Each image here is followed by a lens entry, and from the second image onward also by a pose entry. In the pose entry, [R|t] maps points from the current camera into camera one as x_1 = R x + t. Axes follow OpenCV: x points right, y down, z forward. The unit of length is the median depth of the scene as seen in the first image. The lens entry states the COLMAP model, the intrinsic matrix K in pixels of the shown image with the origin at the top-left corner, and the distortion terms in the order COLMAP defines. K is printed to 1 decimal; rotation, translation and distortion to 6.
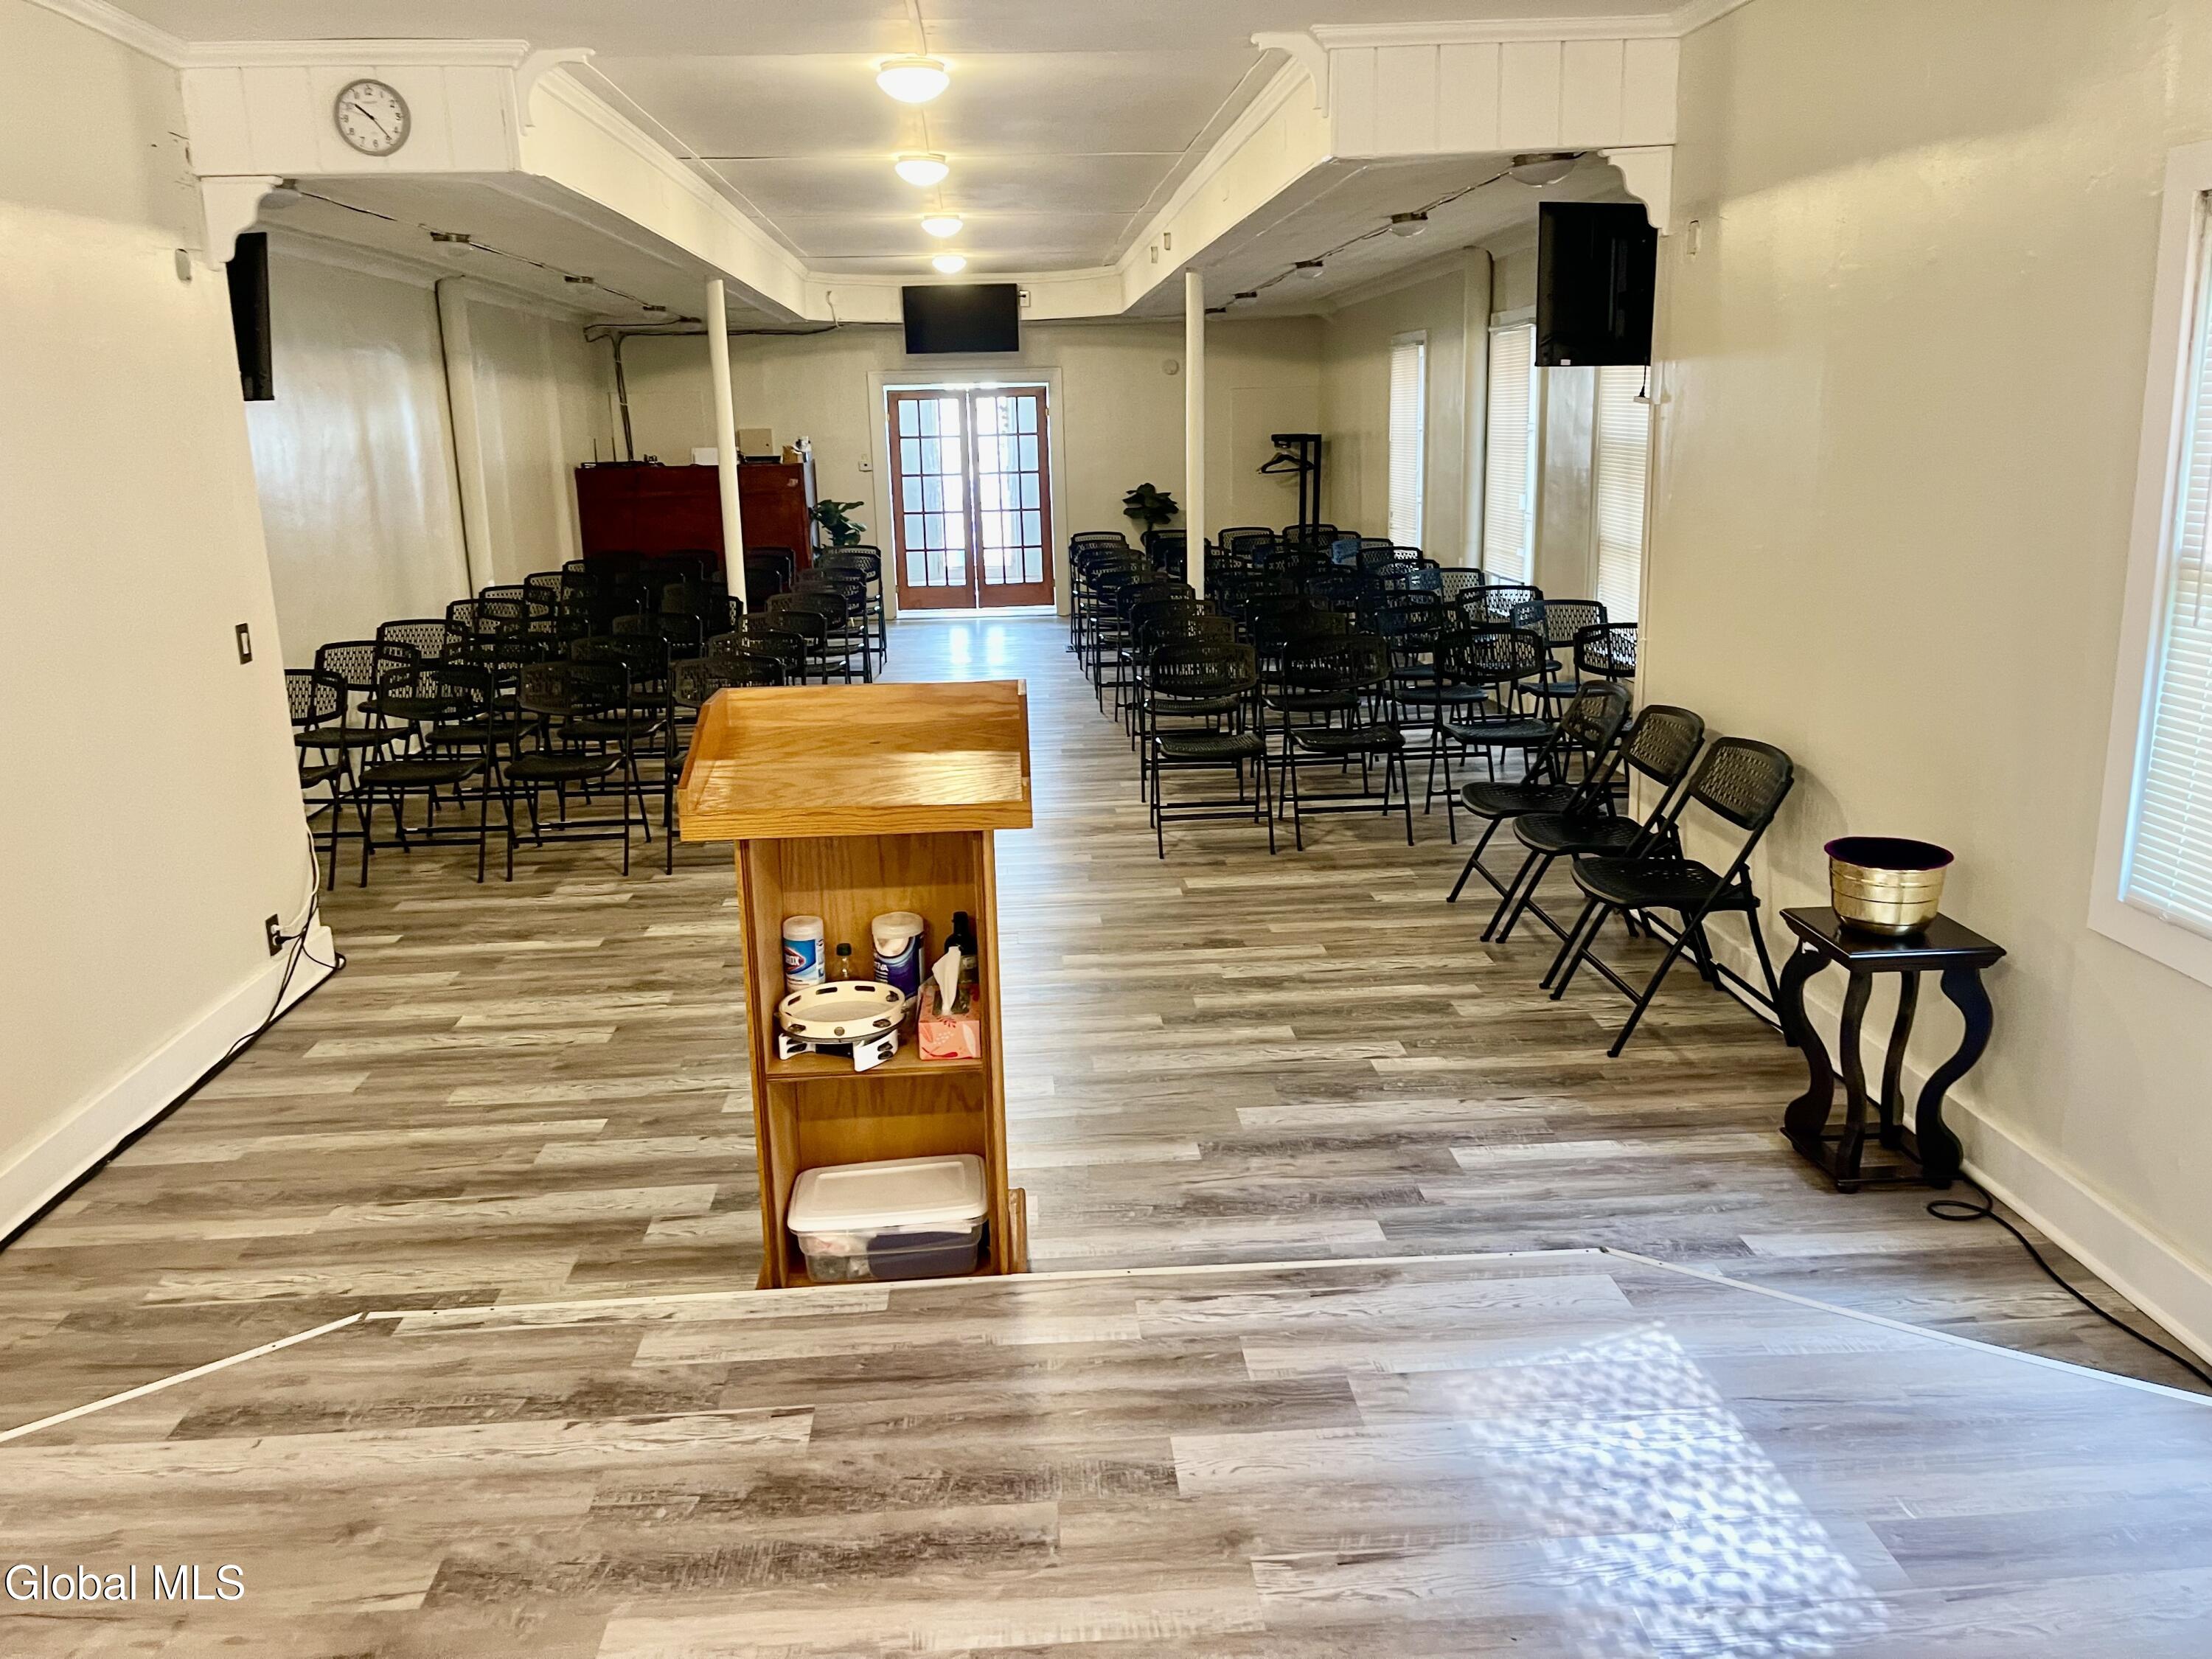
lens RADIAL K [[1672.4, 0, 1094.1], [0, 1672.4, 815.9], [0, 0, 1]] dist [0.060734, -0.078236]
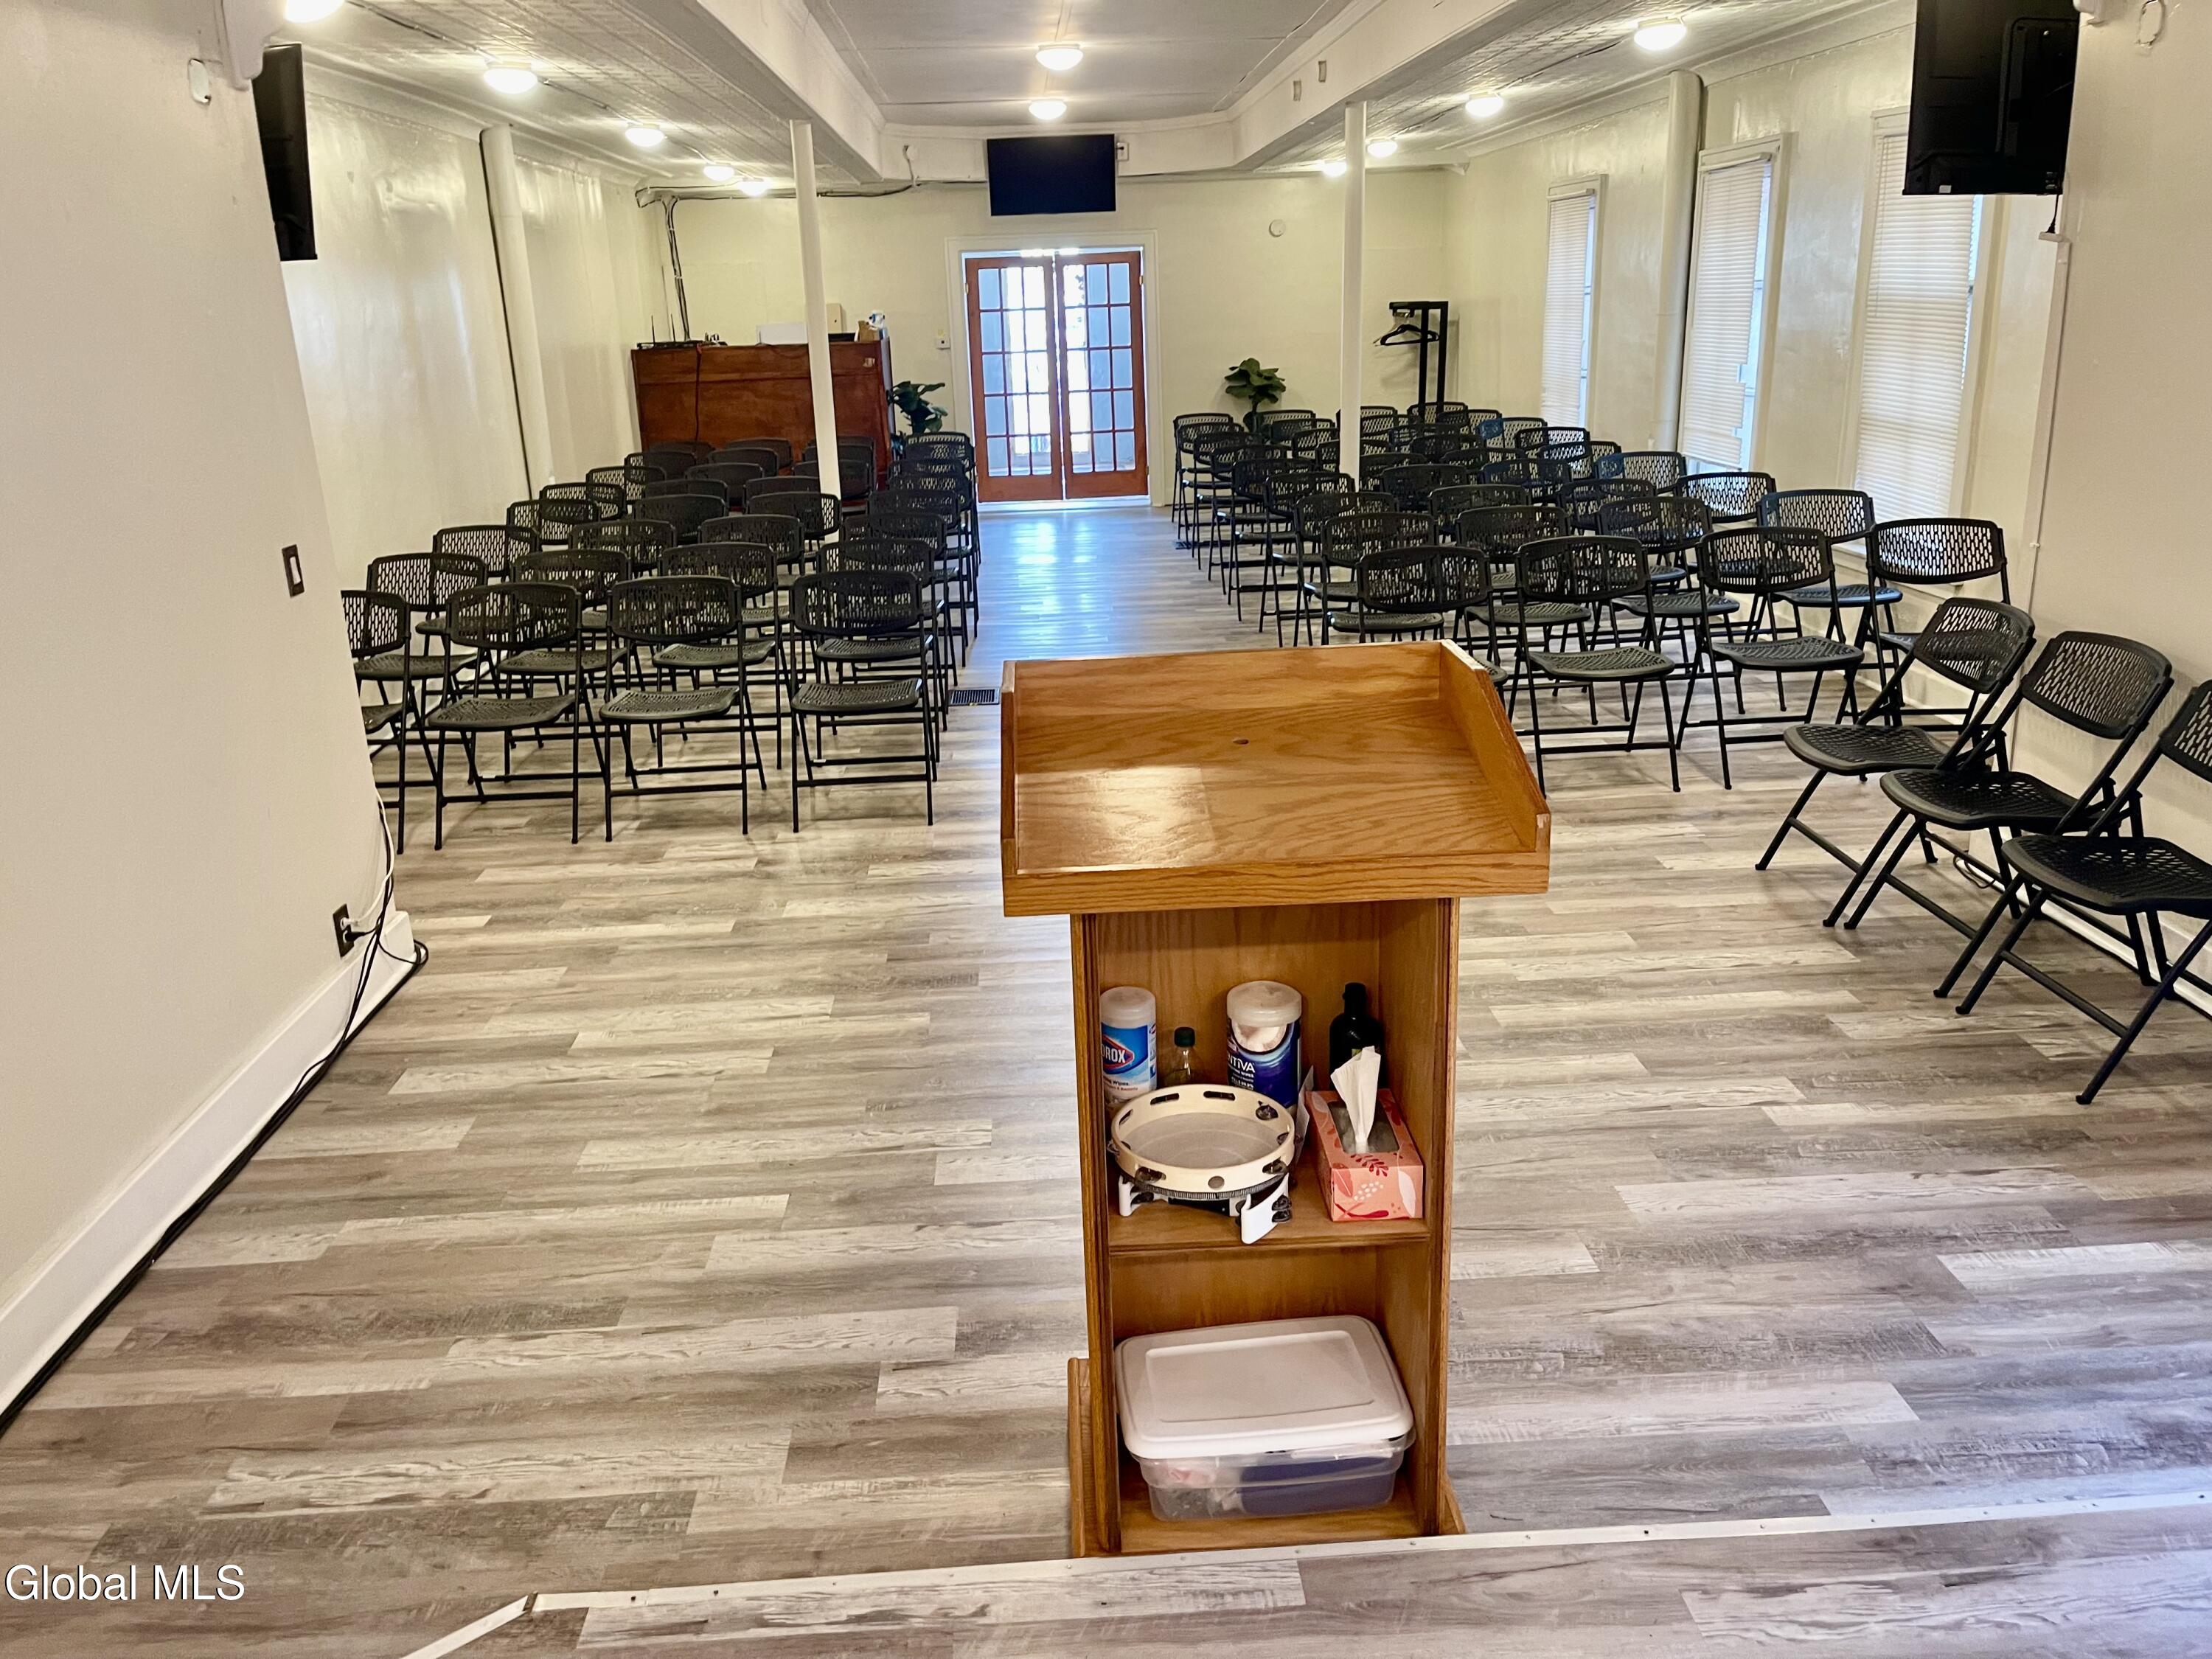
lens RADIAL K [[1672.4, 0, 1093.3], [0, 1672.4, 814.1], [0, 0, 1]] dist [0.060734, -0.078236]
pose [[0.999833, -0.006679, -0.016987, -0.118282], [0.007800, 0.997737, 0.066783, -0.039837], [0.016502, -0.066904, 0.997623, 0.213100]]
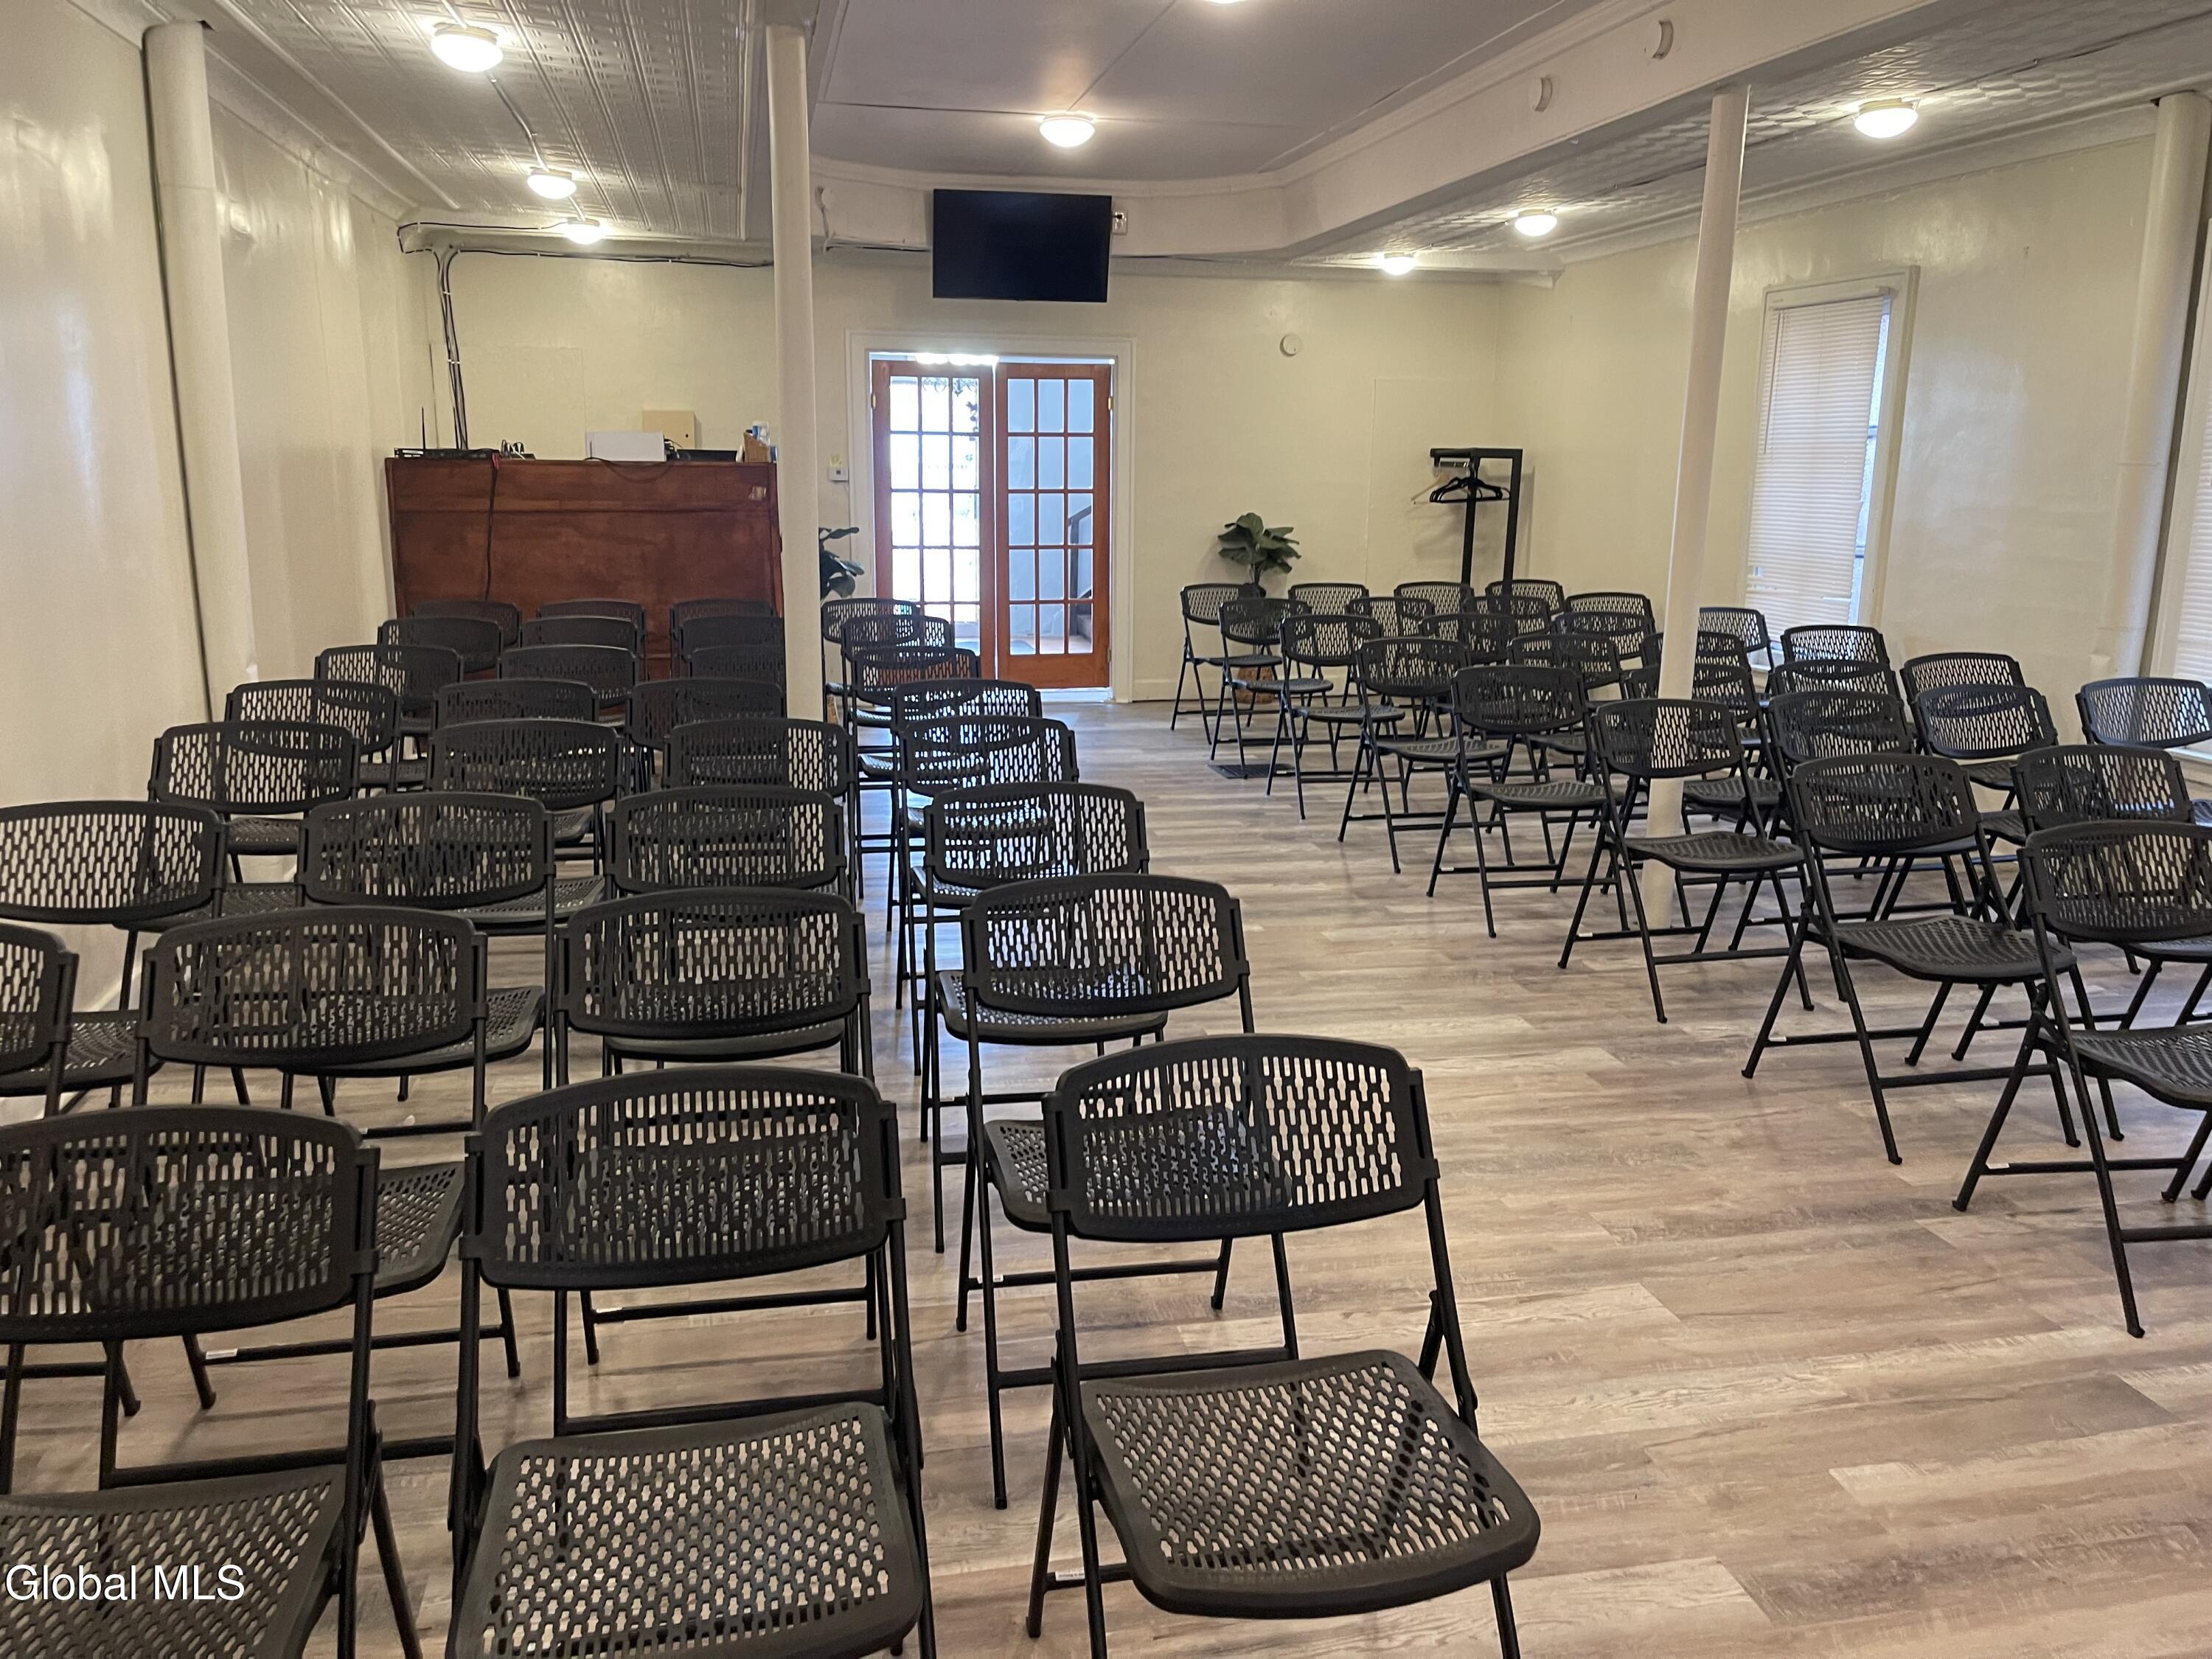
lens RADIAL K [[1672.4, 0, 1092.5], [0, 1672.4, 810.0], [0, 0, 1]] dist [0.060734, -0.078236]
pose [[0.988662, 0.003166, 0.150125, -0.396327], [0.000798, 0.999653, -0.026338, -0.177851], [-0.150156, 0.026159, 0.988316, 1.003834]]
